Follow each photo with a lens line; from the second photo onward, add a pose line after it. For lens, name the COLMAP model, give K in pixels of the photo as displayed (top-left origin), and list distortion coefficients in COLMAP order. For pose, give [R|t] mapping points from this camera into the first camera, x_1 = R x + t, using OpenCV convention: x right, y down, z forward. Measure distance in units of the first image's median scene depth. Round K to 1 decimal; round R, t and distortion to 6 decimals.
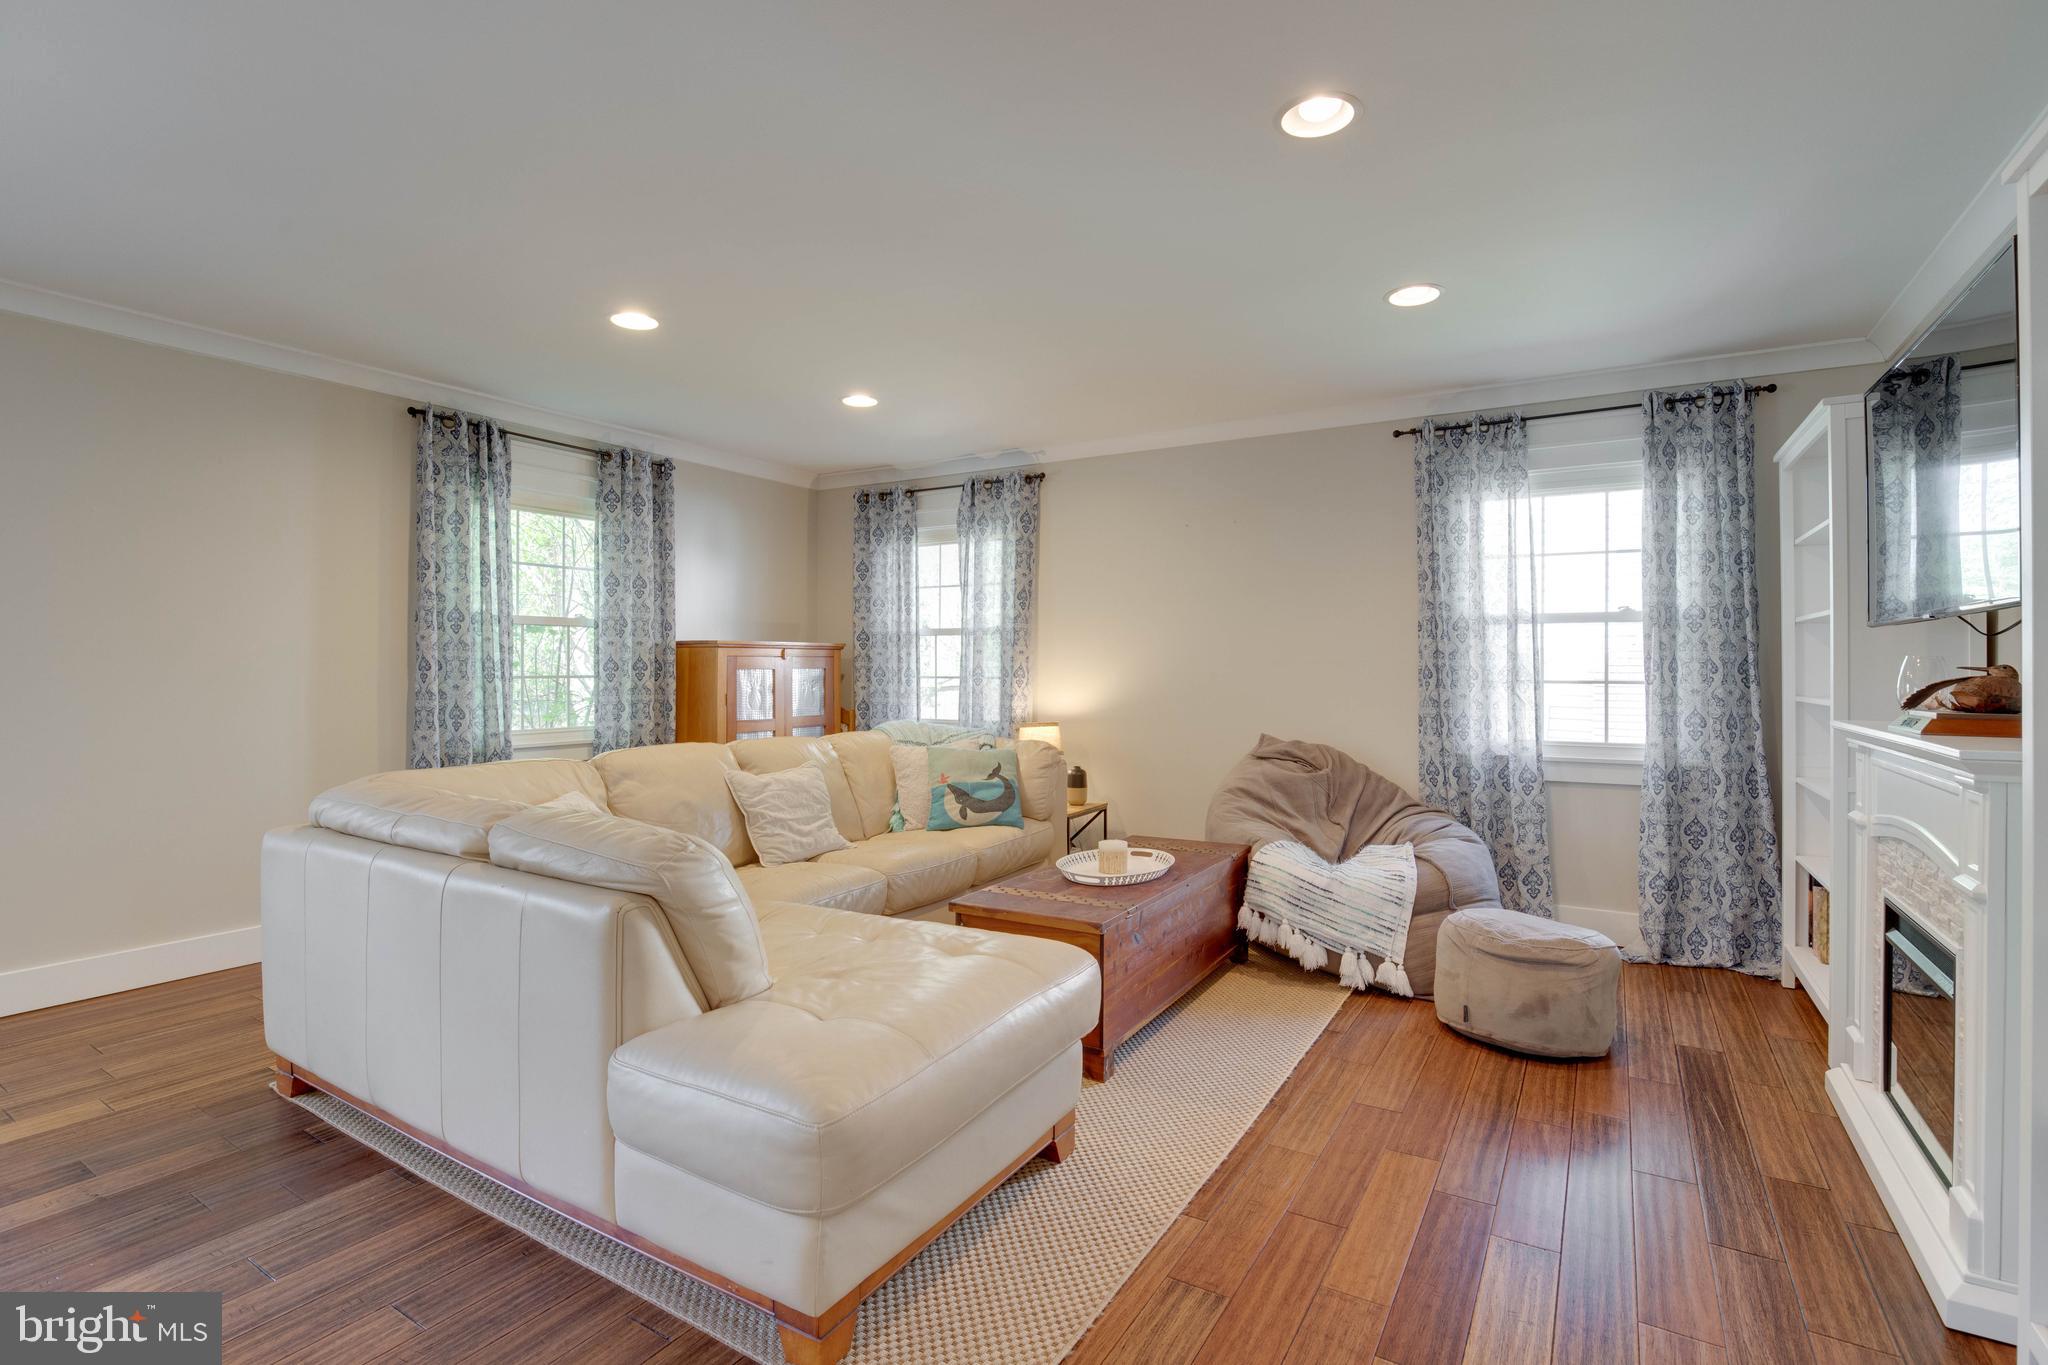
lens RADIAL K [[943.7, 0, 1029.5], [0, 943.7, 676.2], [0, 0, 1]] dist [-0.031186, 0.000075]
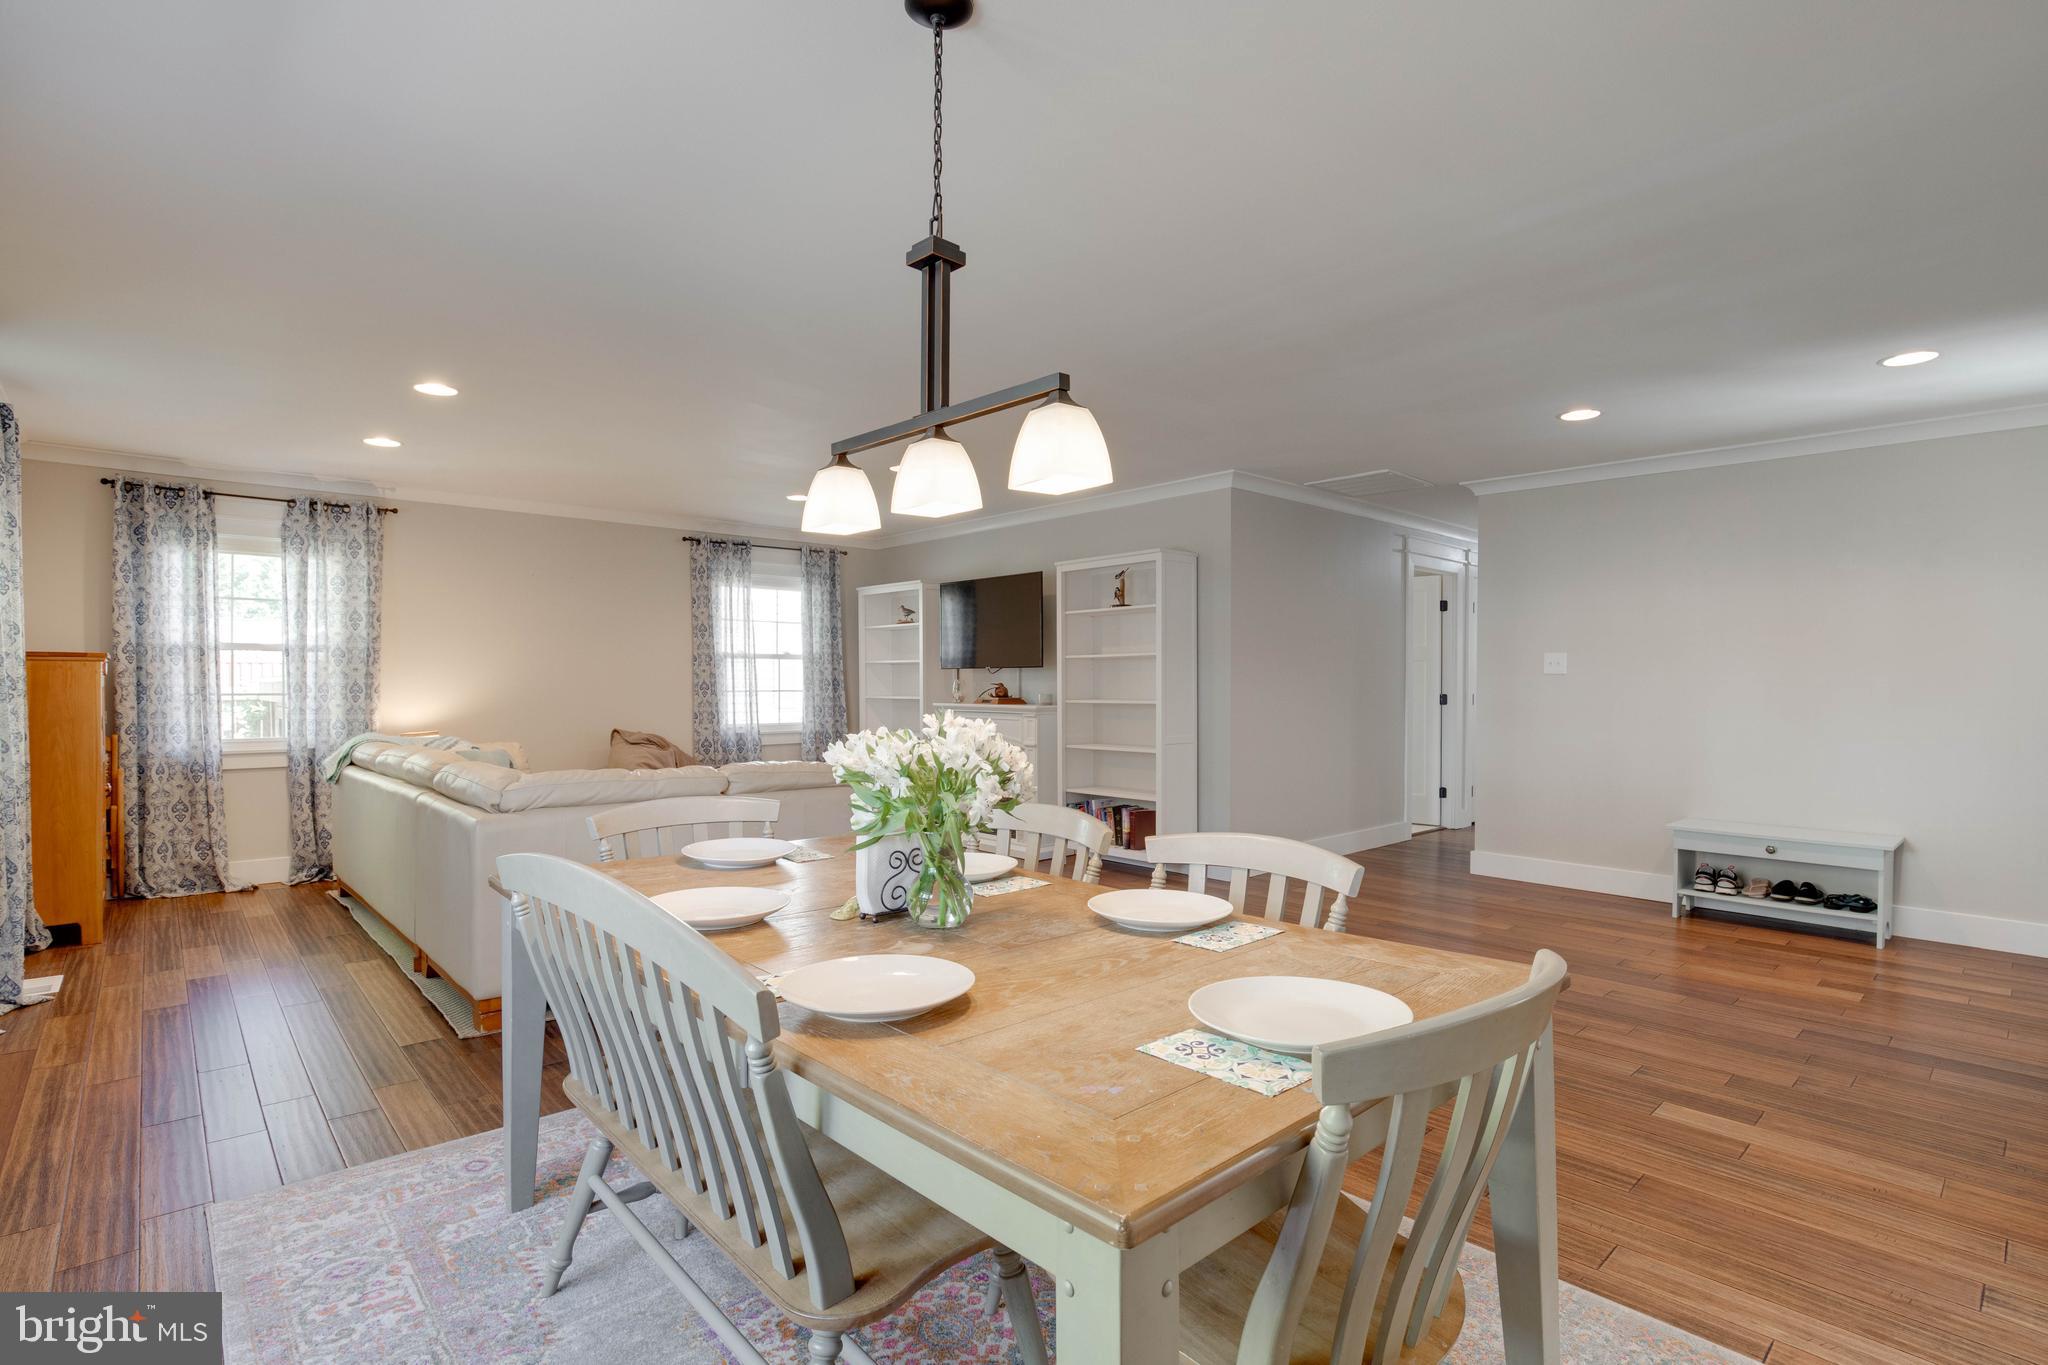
lens RADIAL K [[1004.2, 0, 992.6], [0, 1004.2, 699.2], [0, 0, 1]] dist [-0.033422, 0.000352]
pose [[0.304437, -0.017835, 0.952365, -1.100601], [0.007423, 0.999839, 0.016351, -0.005984], [-0.952504, 0.002092, 0.304520, -0.032437]]
